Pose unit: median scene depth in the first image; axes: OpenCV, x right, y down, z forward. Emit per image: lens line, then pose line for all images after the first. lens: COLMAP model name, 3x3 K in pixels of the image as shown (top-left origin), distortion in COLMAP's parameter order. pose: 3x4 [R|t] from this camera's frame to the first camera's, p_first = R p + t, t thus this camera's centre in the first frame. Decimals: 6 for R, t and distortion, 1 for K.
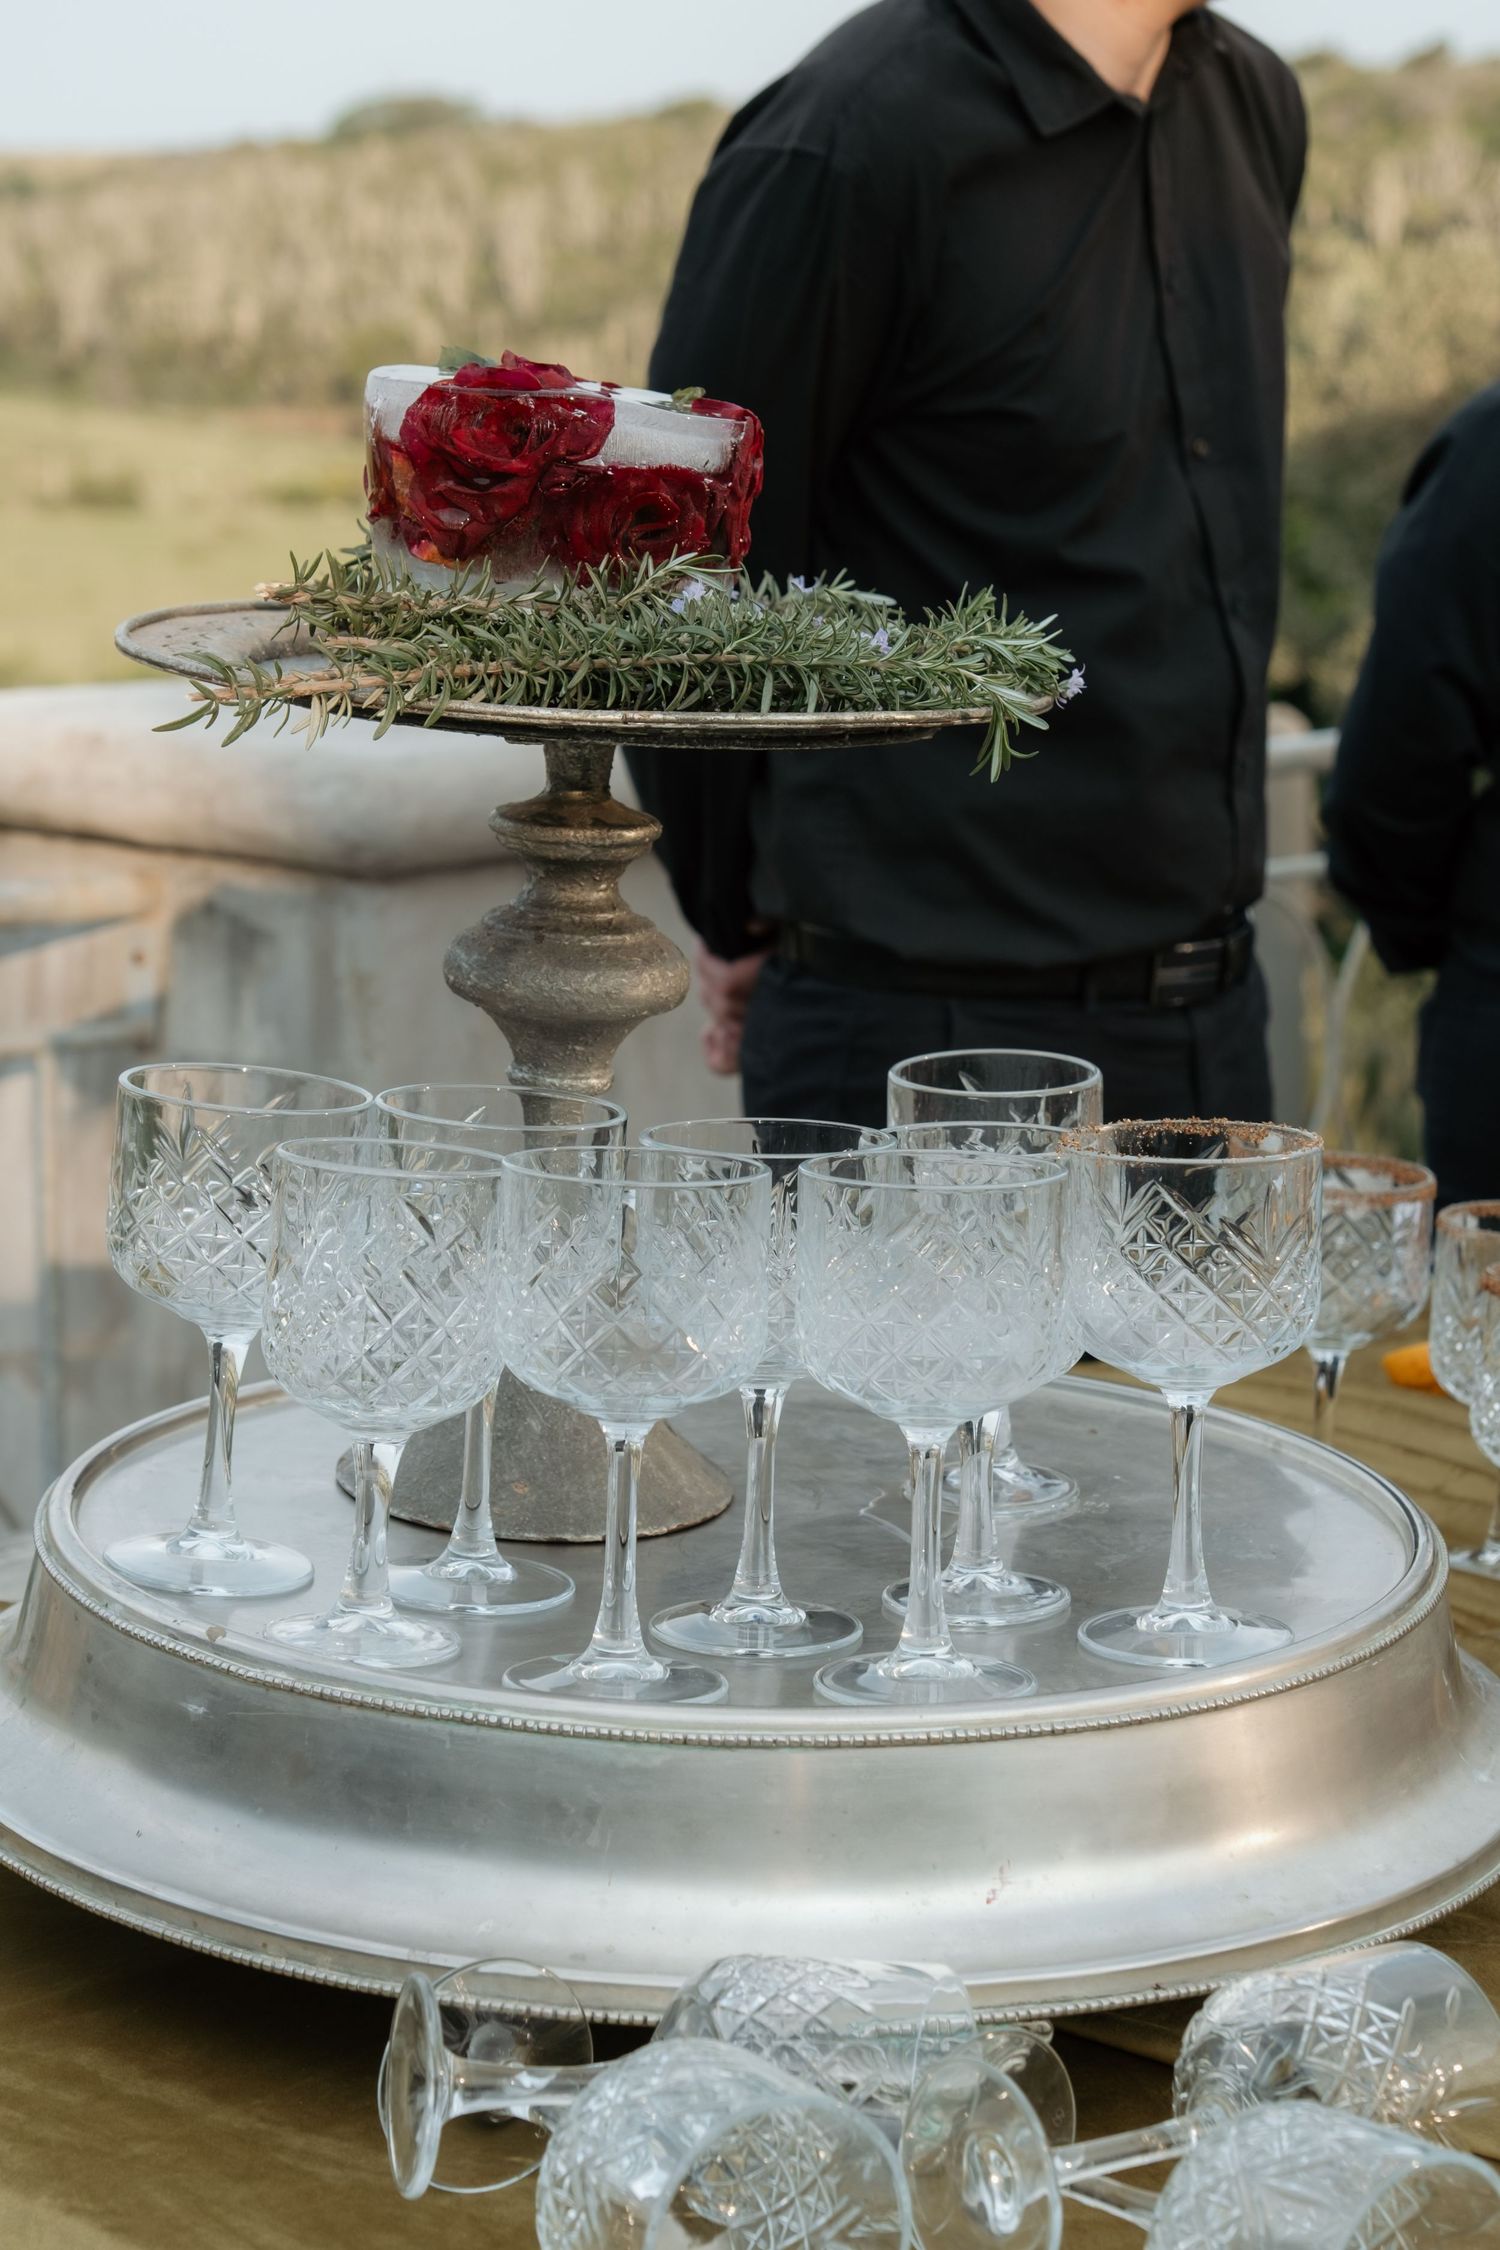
lens RADIAL K [[4643.1, 0, 754.4], [0, 4643.1, 1171.4], [0, 0, 1]] dist [0.237162, -2.889850]
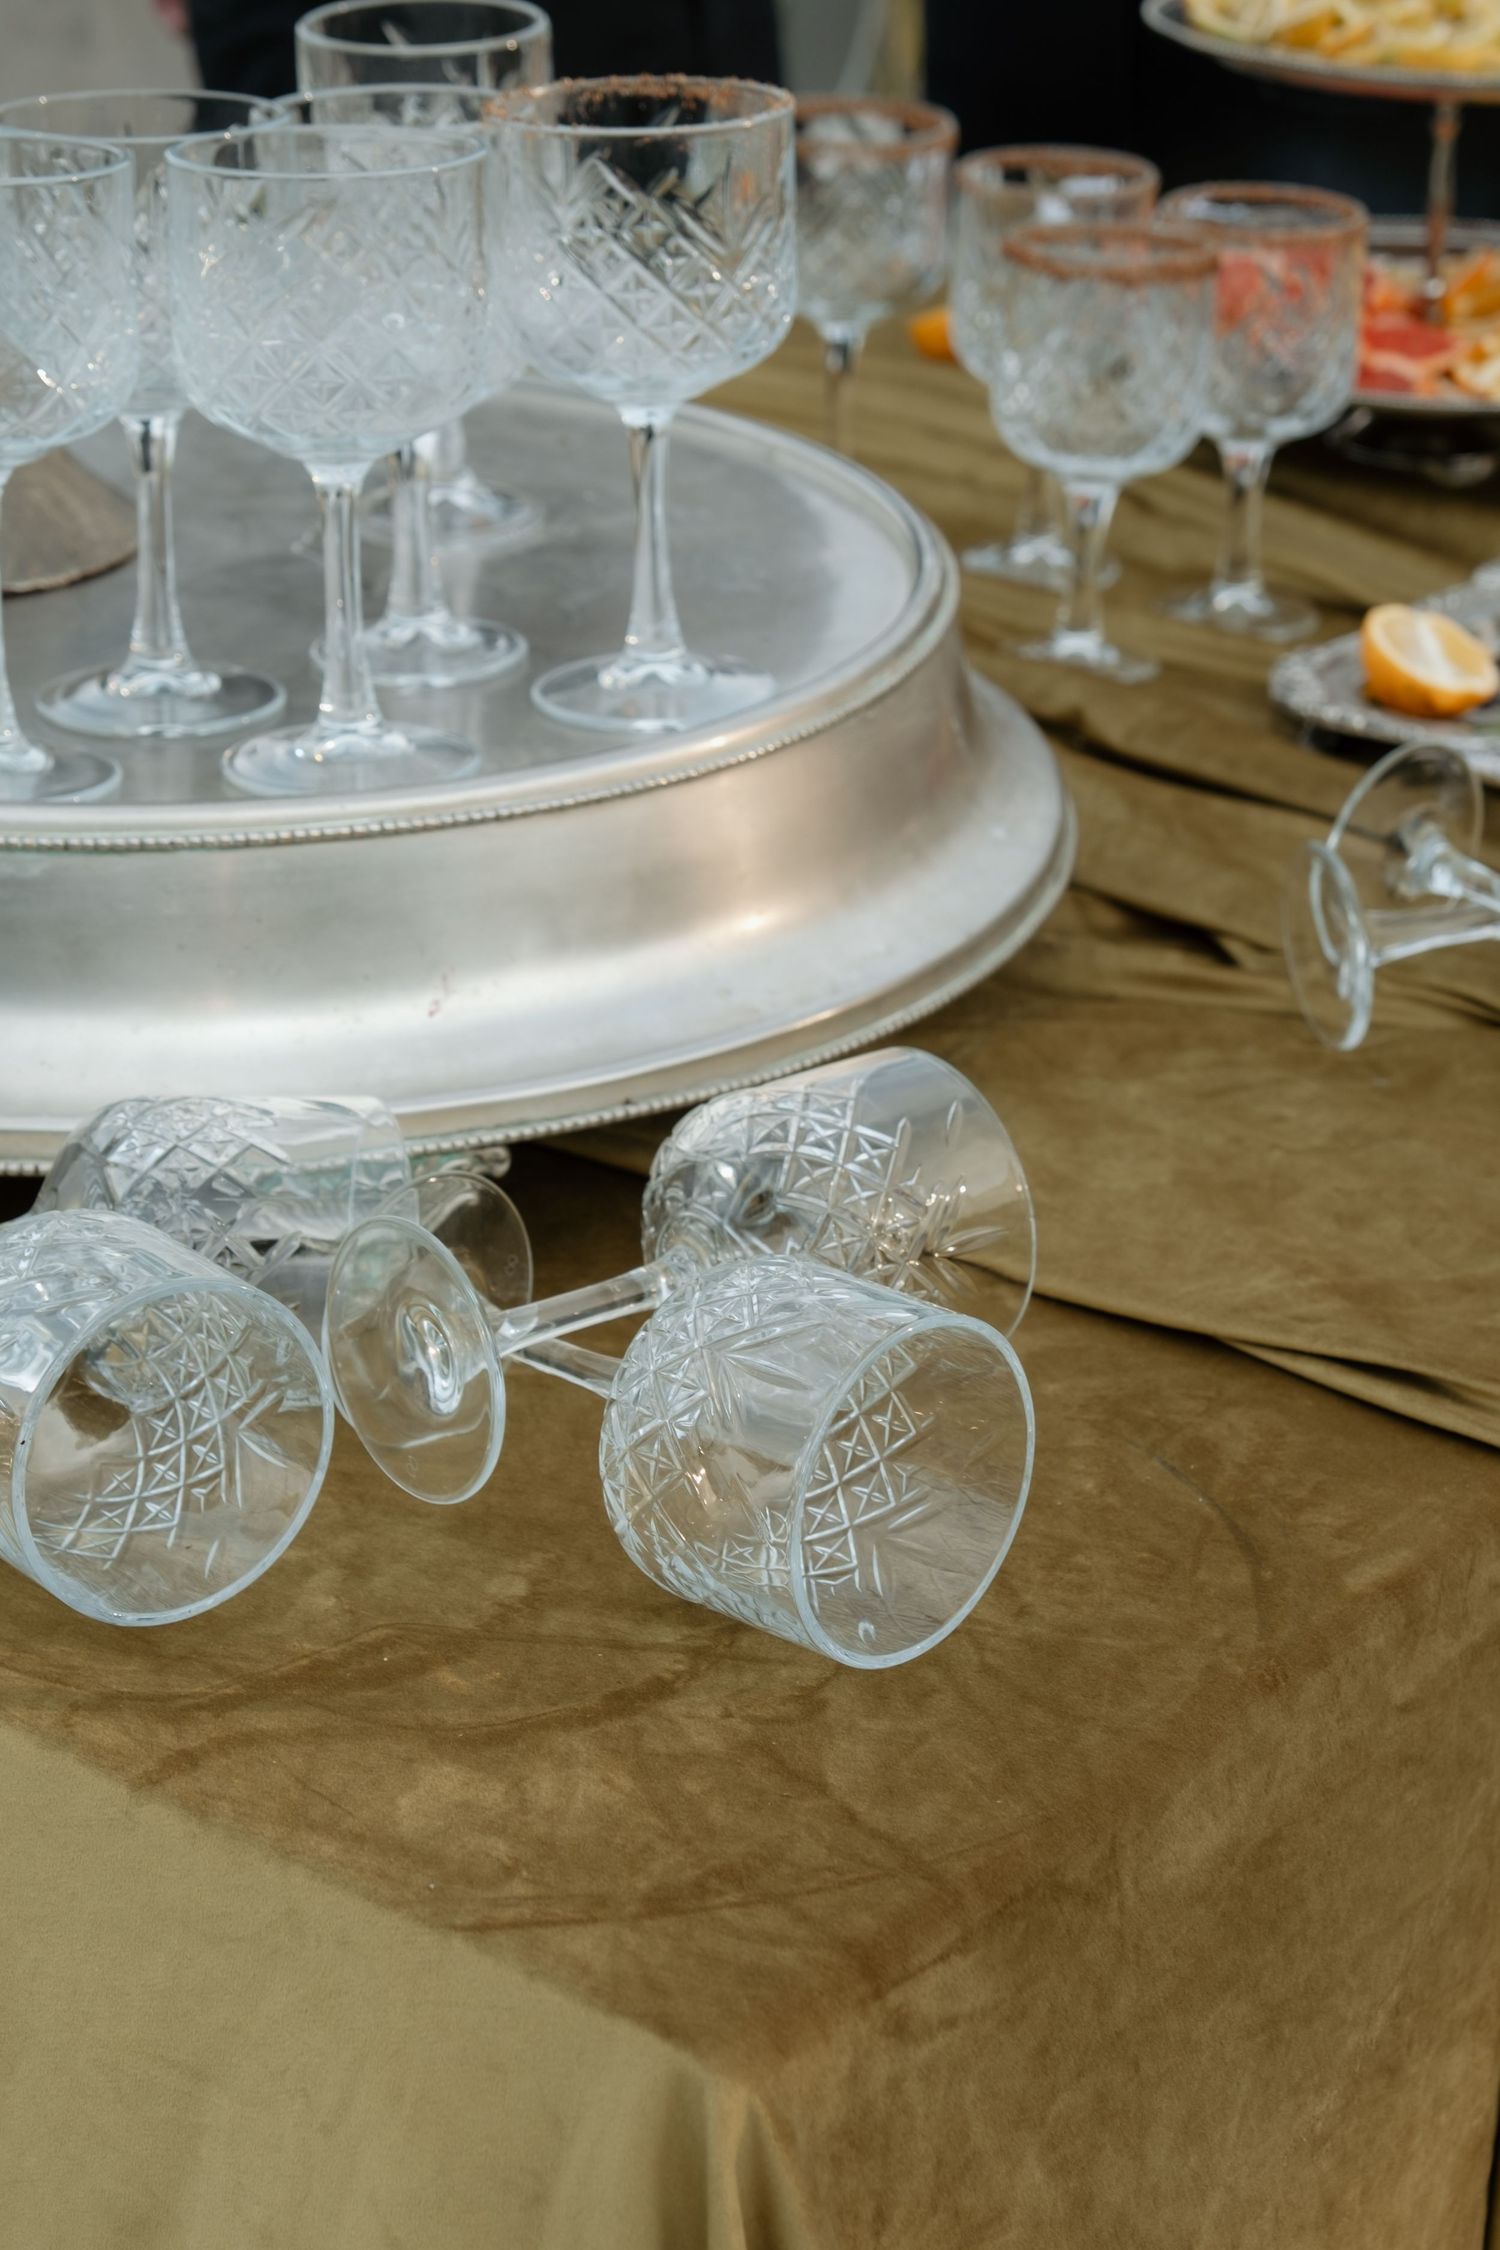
lens RADIAL K [[4643.1, 0, 754.4], [0, 4643.1, 1171.4], [0, 0, 1]] dist [0.237162, -2.889850]
pose [[0.995351, -0.049590, 0.082561, 0.036502], [0.029857, 0.973899, 0.225010, -0.008112], [-0.091564, -0.221499, 0.970852, 0.143139]]
